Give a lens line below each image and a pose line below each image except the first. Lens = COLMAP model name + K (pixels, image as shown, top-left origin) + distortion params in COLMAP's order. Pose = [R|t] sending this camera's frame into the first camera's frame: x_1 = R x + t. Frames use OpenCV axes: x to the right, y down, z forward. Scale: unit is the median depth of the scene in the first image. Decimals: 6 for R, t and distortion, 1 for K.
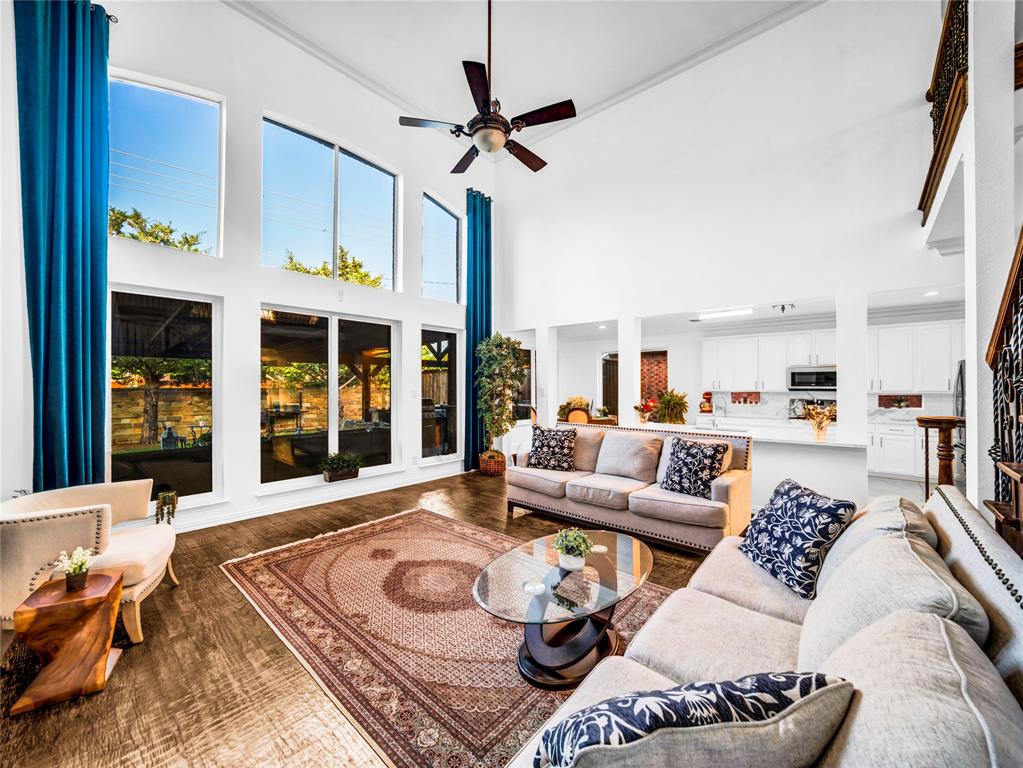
lens RADIAL K [[404.3, 0, 511.5], [0, 404.3, 384.0], [0, 0, 1]] dist [-0.023811, 0.000112]
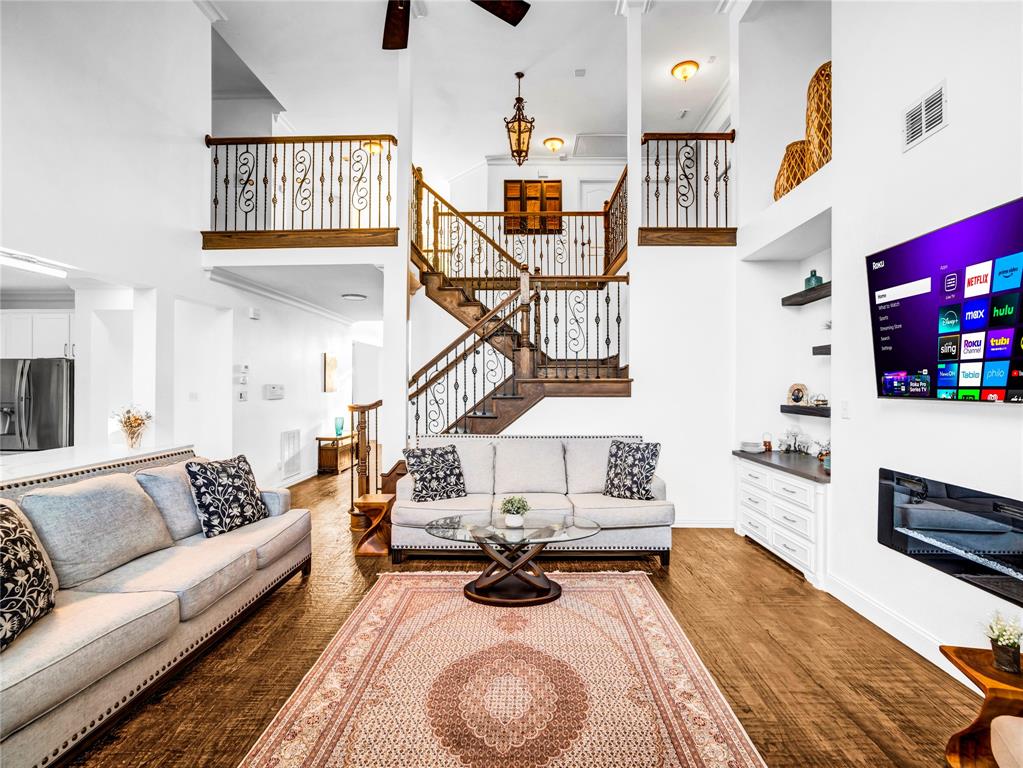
lens RADIAL K [[493.1, 0, 511.5], [0, 493.1, 384.0], [0, 0, 1]] dist [-0.015144, 0.001093]
pose [[-0.648345, -0.000440, 0.761347, -0.575457], [-0.003907, 0.999989, -0.002749, -0.003097], [-0.761337, -0.004757, -0.648339, 1.103650]]
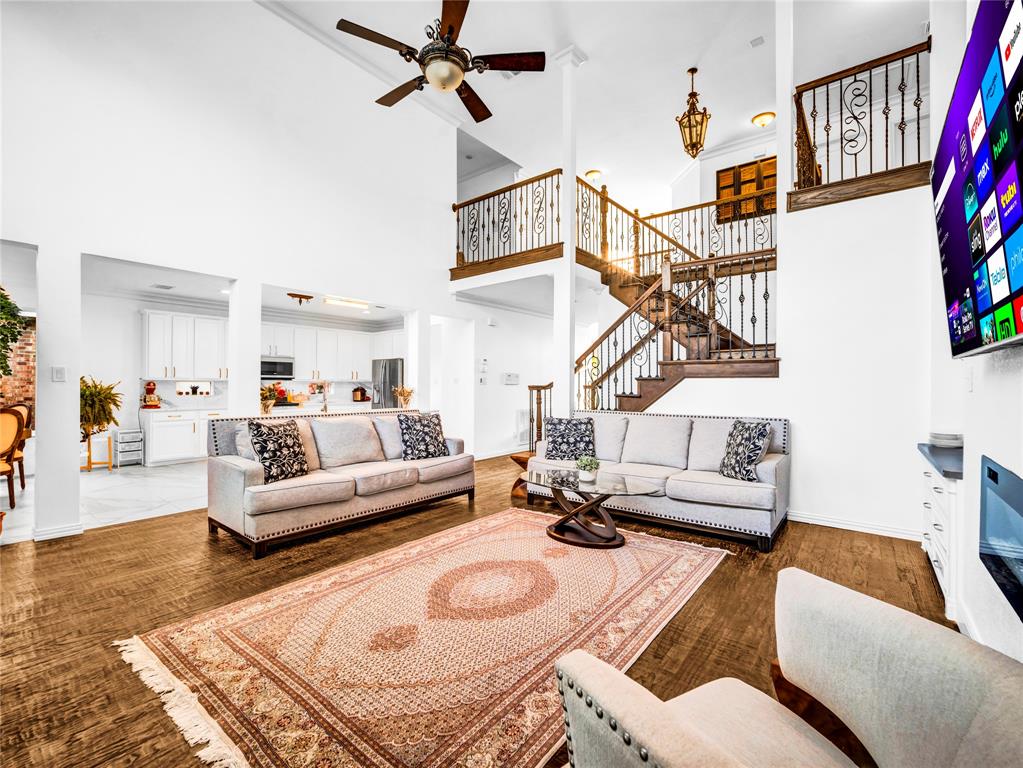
lens RADIAL K [[450.7, 0, 511.5], [0, 450.7, 384.0], [0, 0, 1]] dist [-0.013487, 0.001591]
pose [[-0.051240, 0.001002, 0.998686, -0.840431], [-0.006718, 0.999977, -0.001348, 0.046550], [-0.998664, -0.006778, -0.051232, 0.741282]]
